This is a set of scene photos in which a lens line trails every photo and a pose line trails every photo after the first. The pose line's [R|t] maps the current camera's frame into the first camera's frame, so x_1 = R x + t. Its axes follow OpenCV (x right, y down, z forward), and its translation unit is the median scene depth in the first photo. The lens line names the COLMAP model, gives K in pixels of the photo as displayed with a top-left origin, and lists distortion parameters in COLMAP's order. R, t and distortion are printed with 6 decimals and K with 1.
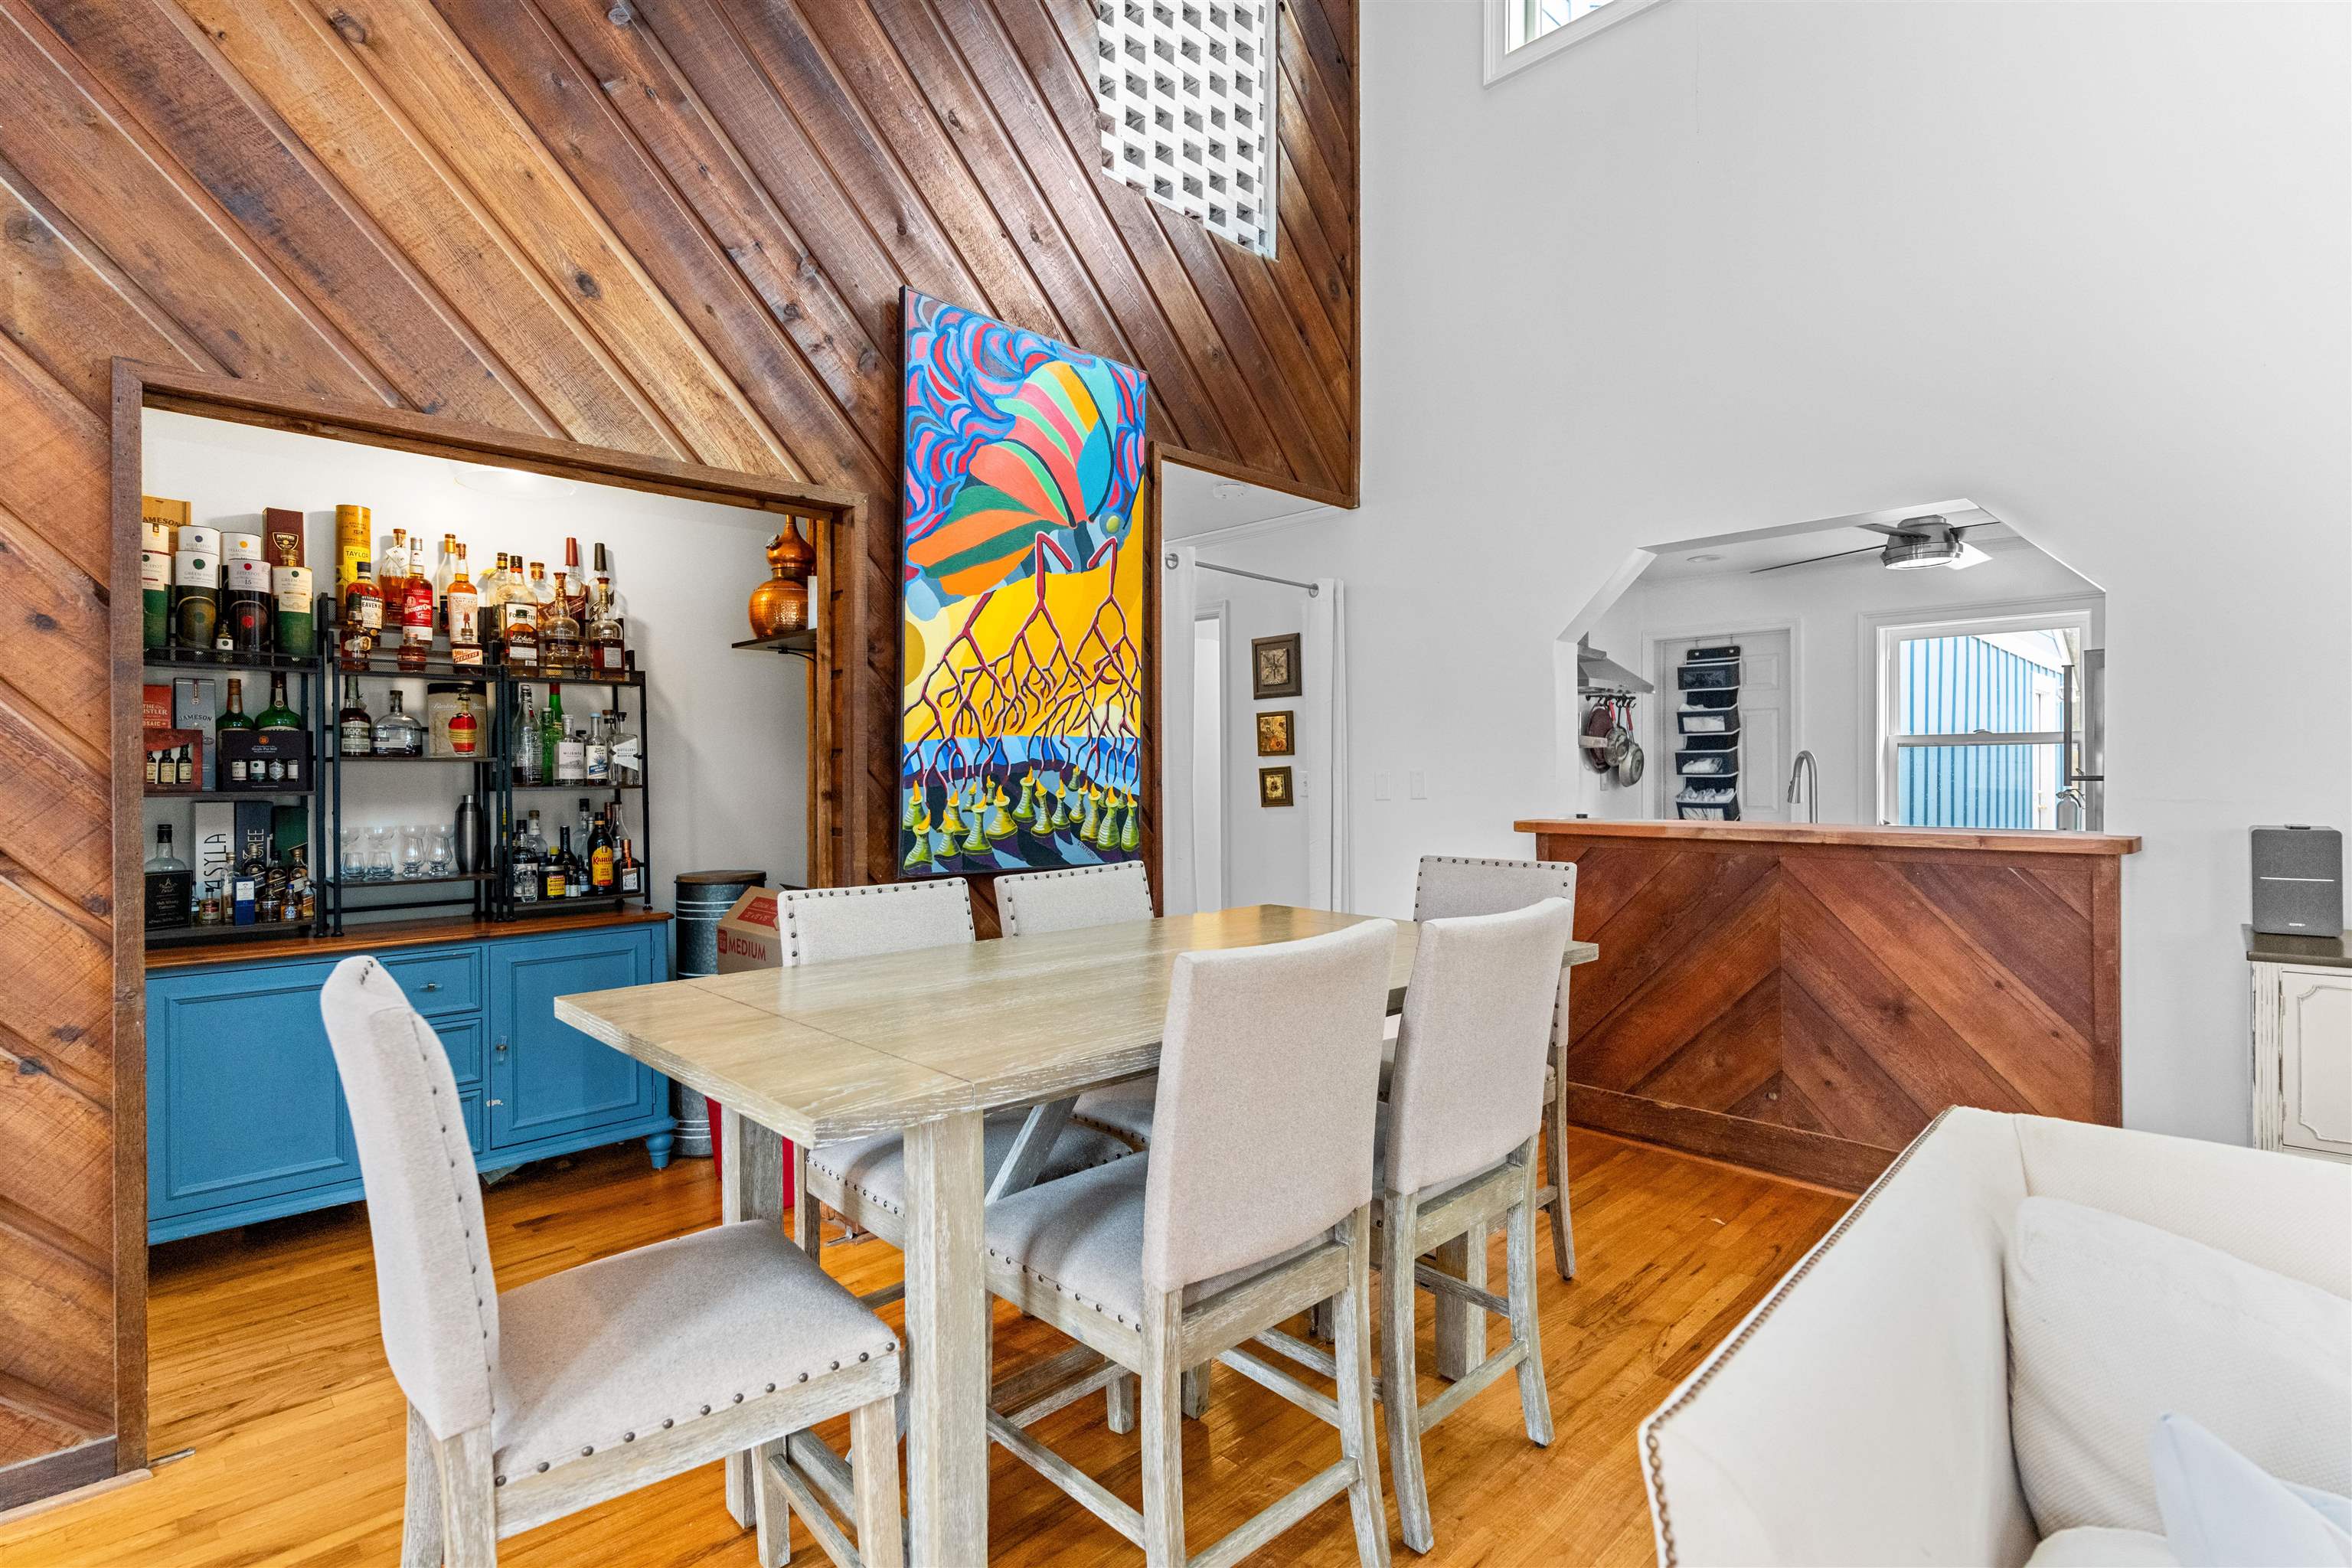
lens RADIAL K [[1117.7, 0, 1169.9], [0, 1117.7, 776.1], [0, 0, 1]] dist [0.002957, -0.000186]
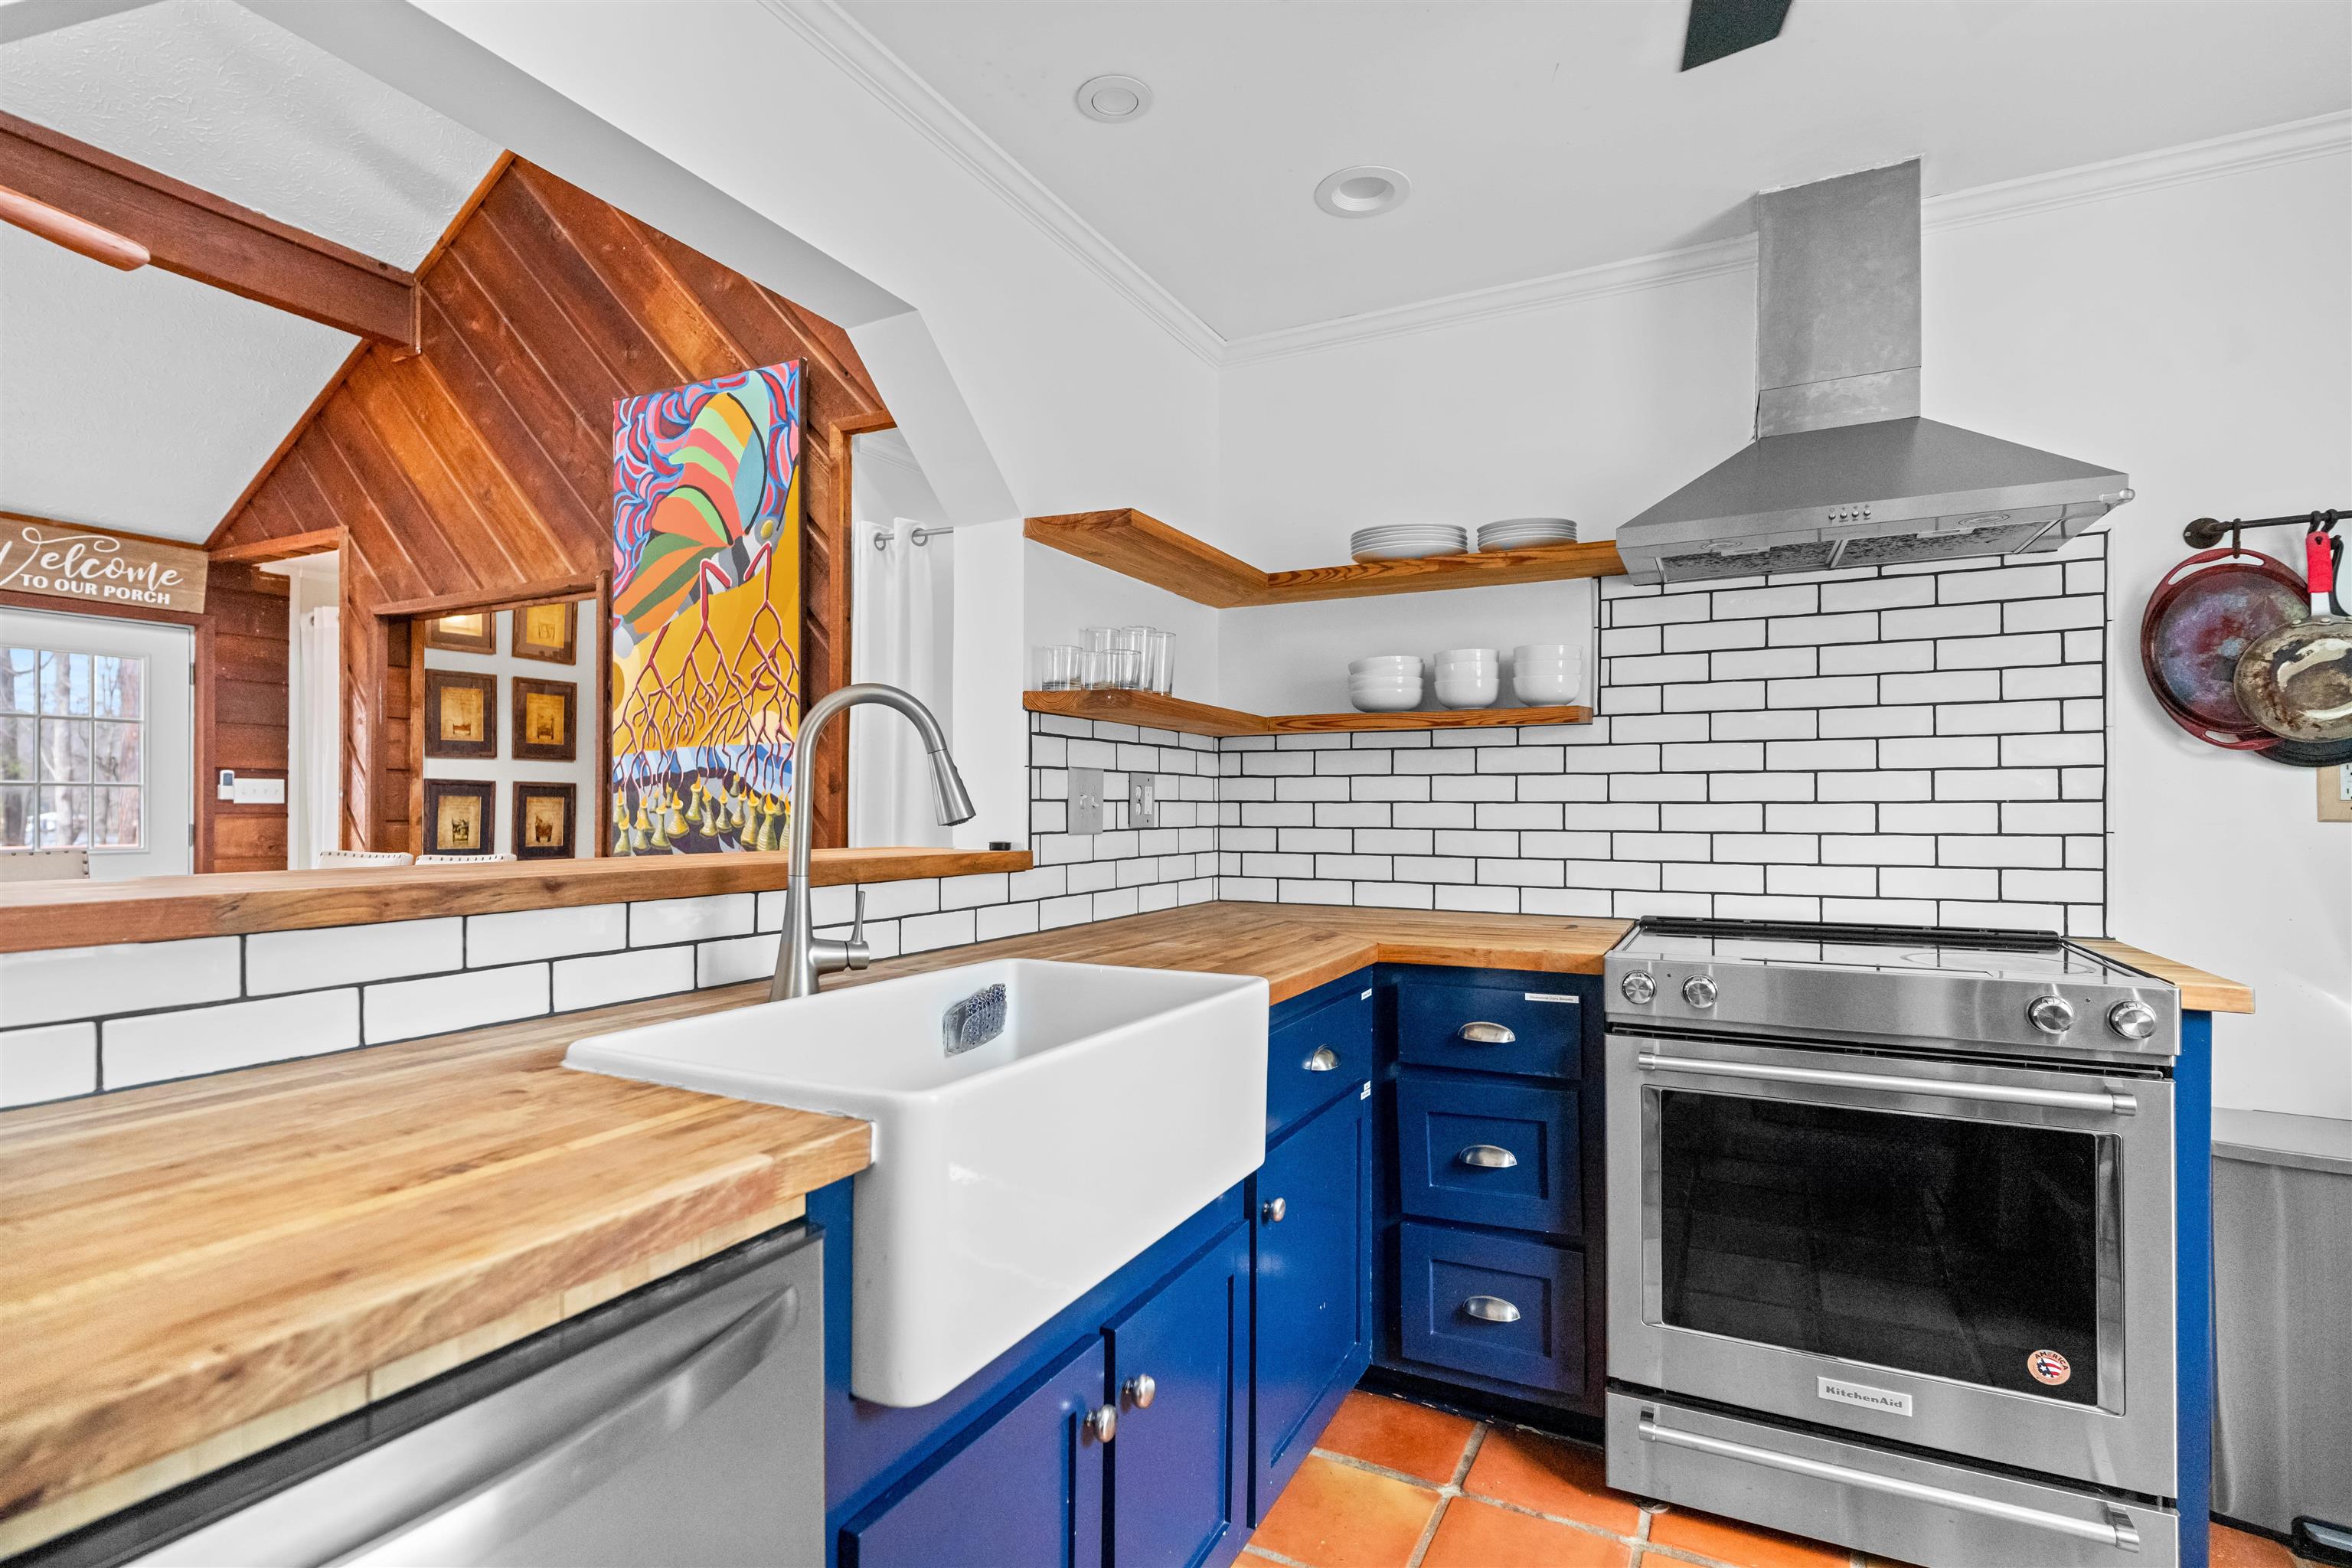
lens RADIAL K [[1127.7, 0, 1168.5], [0, 1127.7, 805.8], [0, 0, 1]] dist [0.003361, 0.000208]
pose [[0.312725, 0.001482, -0.949843, 1.079726], [-0.008590, 0.999962, -0.001267, 0.020010], [0.949805, 0.008555, 0.312726, 1.092333]]
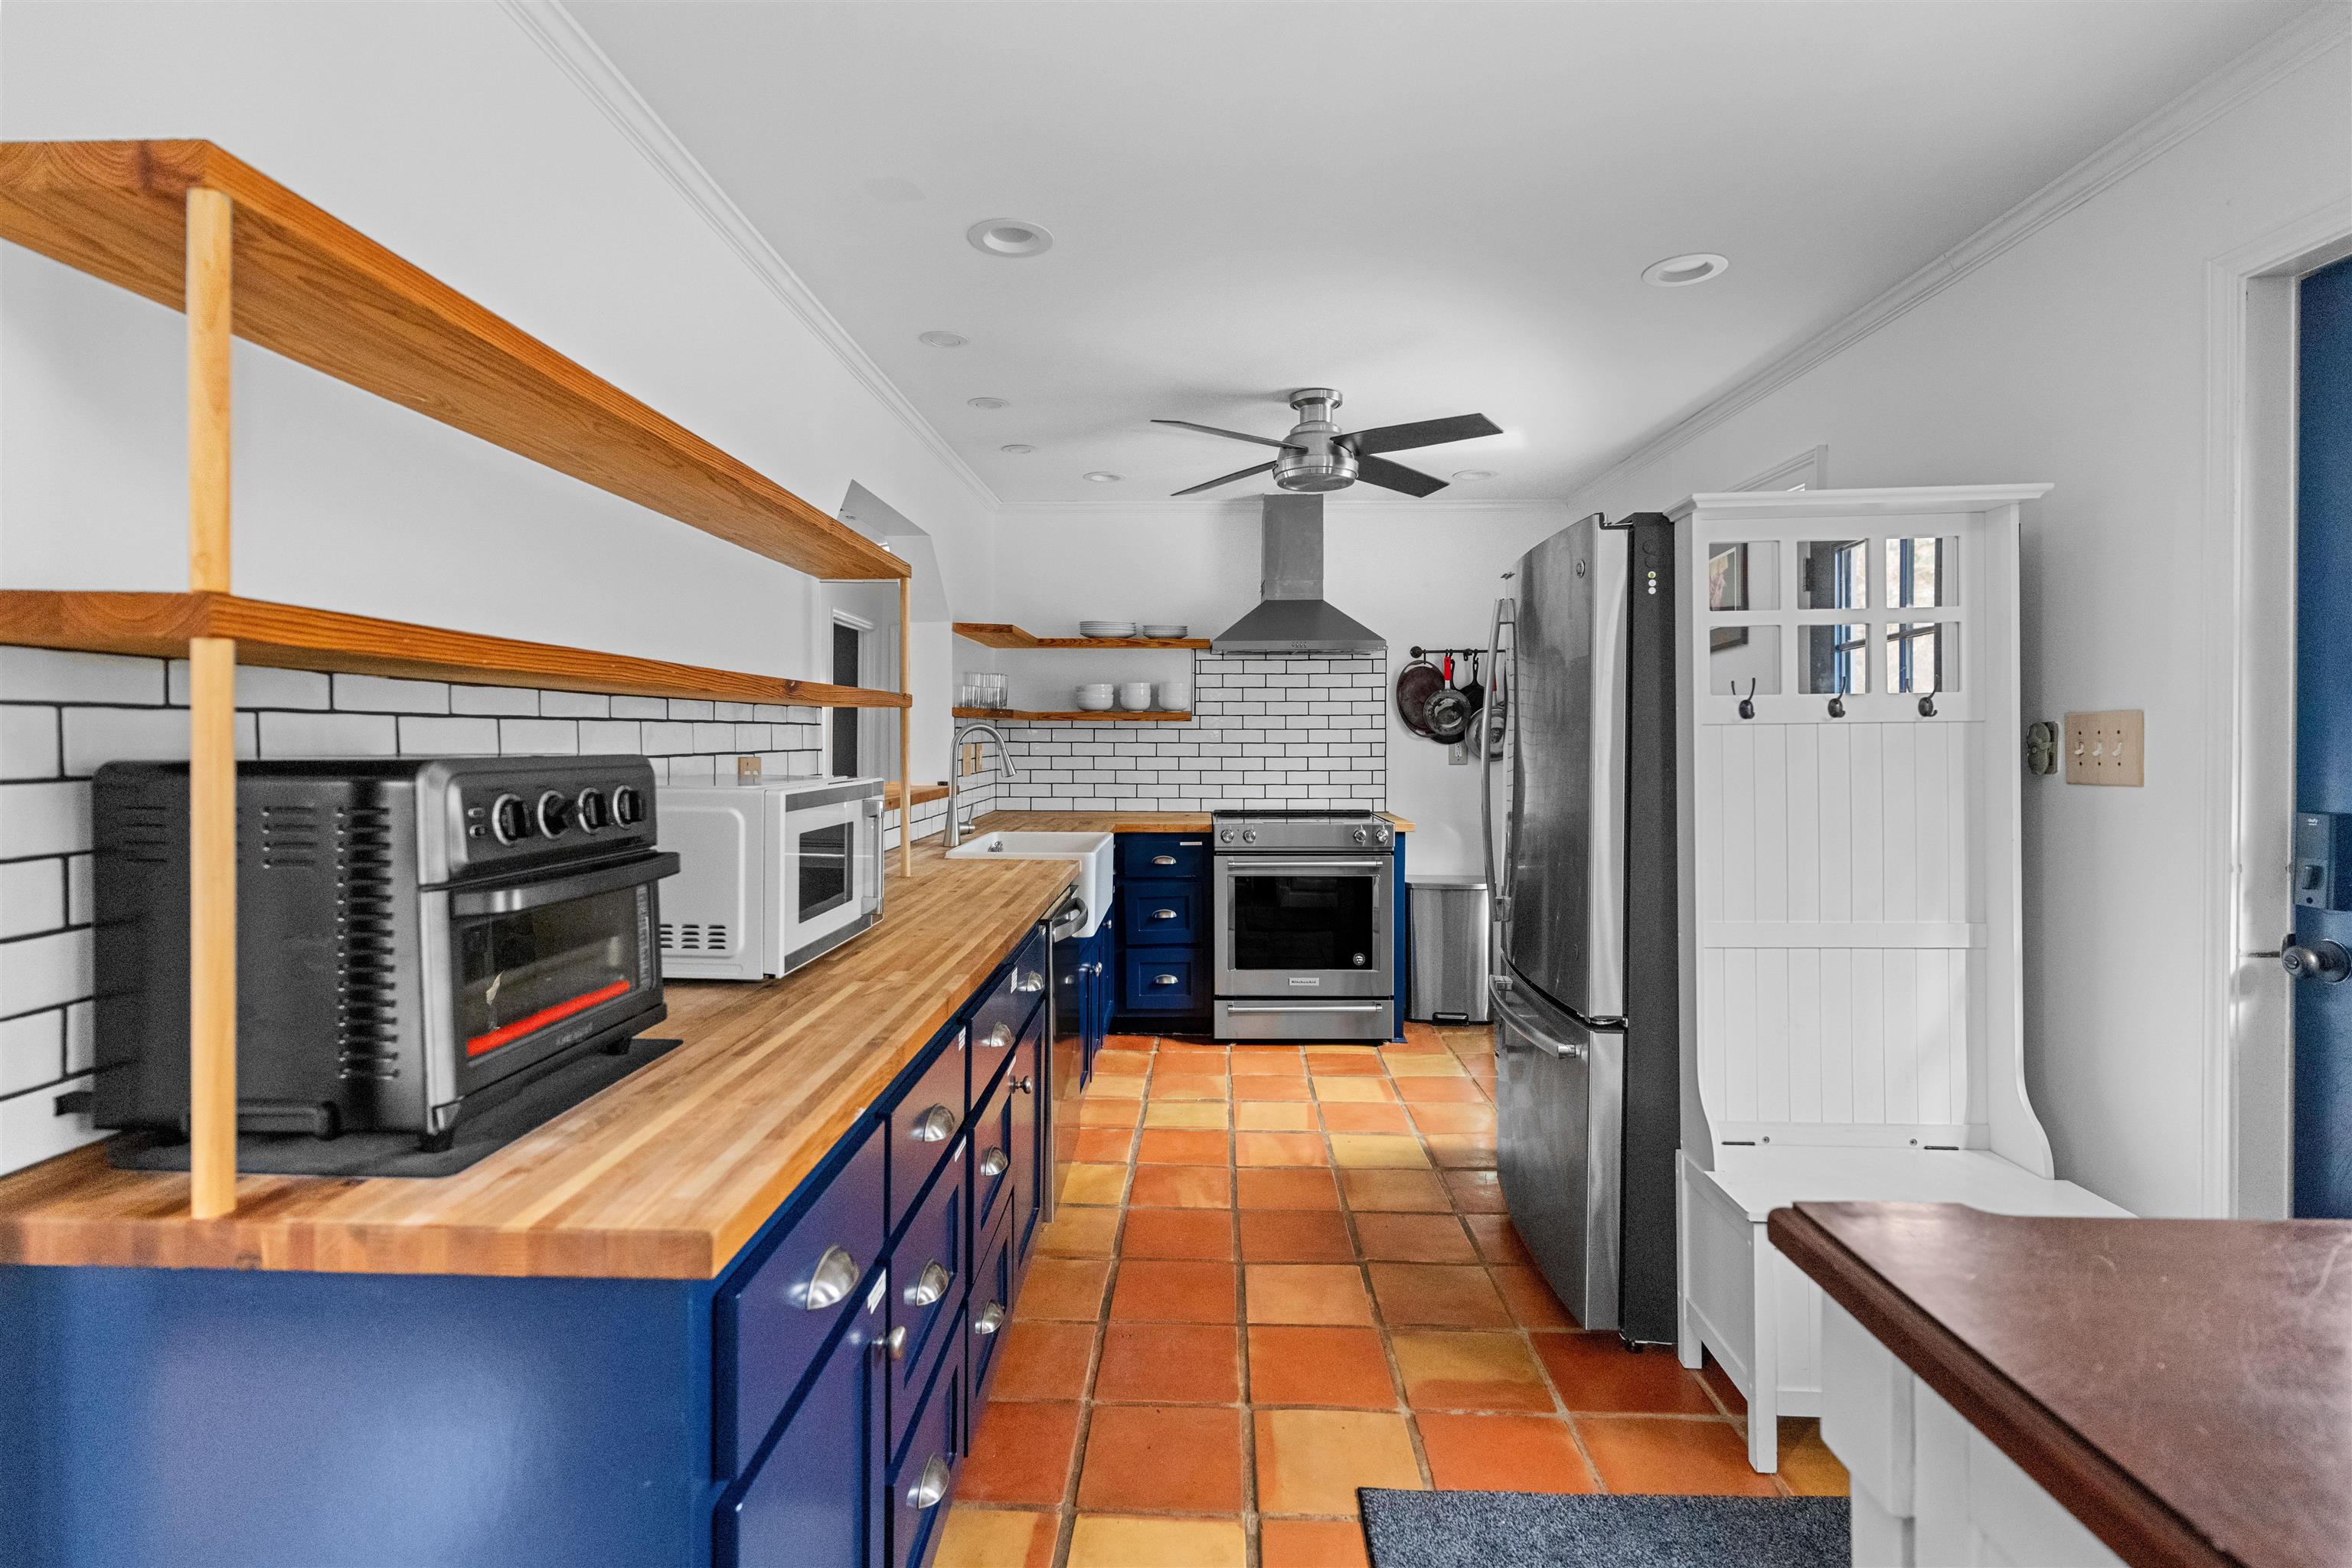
lens RADIAL K [[1138.9, 0, 1173.5], [0, 1138.9, 741.1], [0, 0, 1]] dist [0.000432, 0.000054]
pose [[0.693999, 0.009353, -0.719915, 1.577599], [-0.008362, 0.999953, 0.004930, -0.015024], [0.719927, 0.002599, 0.694045, 0.476888]]
